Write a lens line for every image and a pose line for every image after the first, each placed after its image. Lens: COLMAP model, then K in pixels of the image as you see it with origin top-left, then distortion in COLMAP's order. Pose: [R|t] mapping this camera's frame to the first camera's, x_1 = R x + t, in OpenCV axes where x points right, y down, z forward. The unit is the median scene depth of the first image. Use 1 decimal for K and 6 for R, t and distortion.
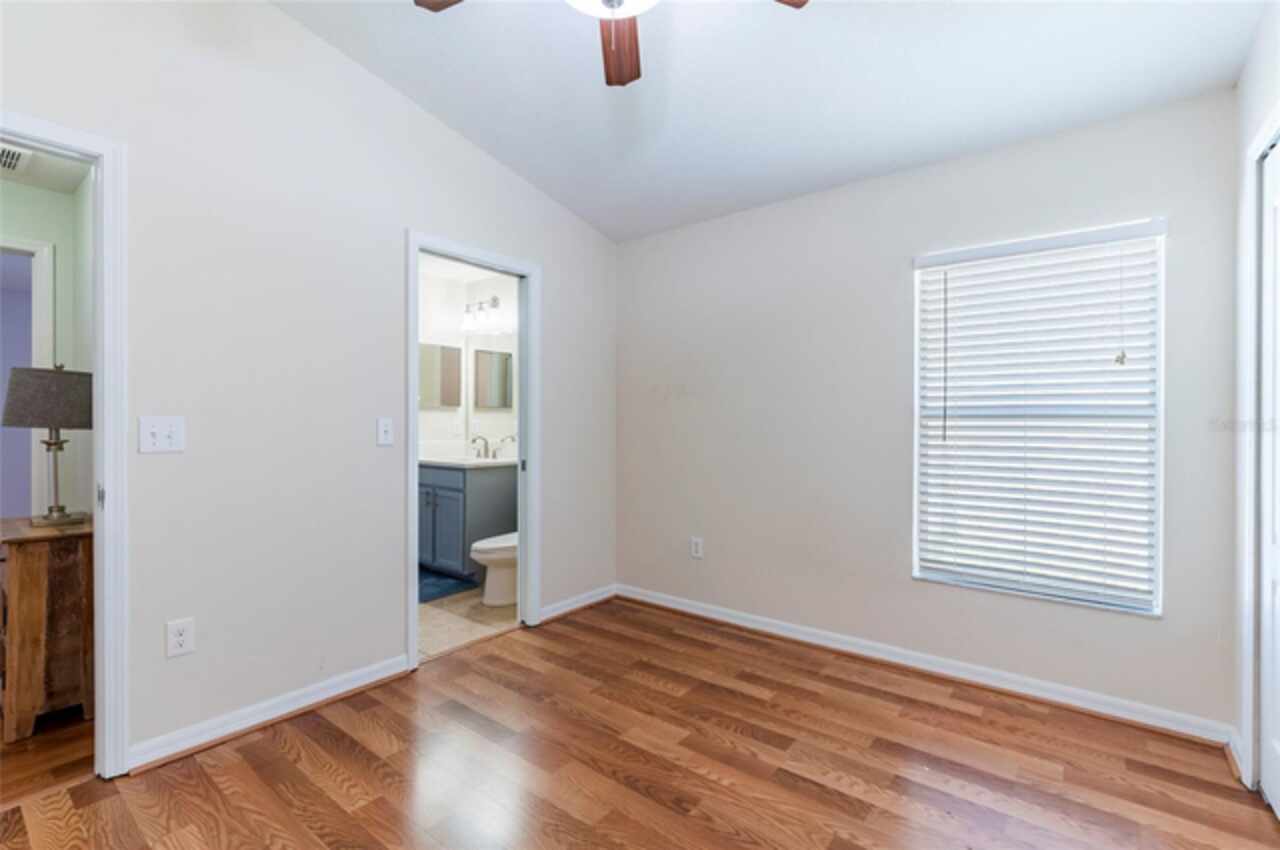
lens RADIAL K [[567.9, 0, 640.7], [0, 567.9, 424.2], [0, 0, 1]] dist [0.000521, -0.000034]
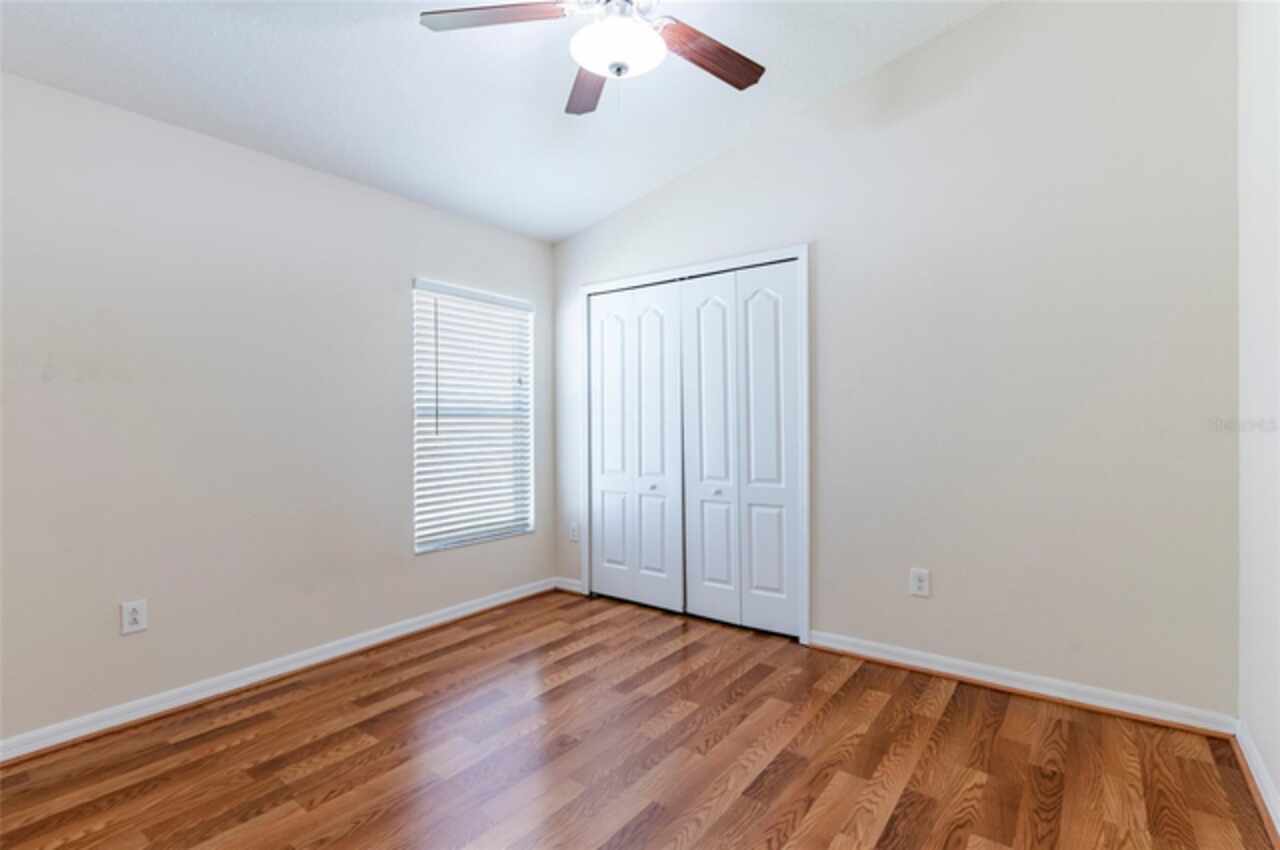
lens RADIAL K [[612.2, 0, 647.2], [0, 612.2, 422.8], [0, 0, 1]] dist [0.000911, -0.000554]
pose [[-0.031680, -0.006646, 0.999476, -0.811261], [0.007325, 0.999949, 0.006882, -0.003055], [-0.999471, 0.007539, -0.031630, 0.584911]]
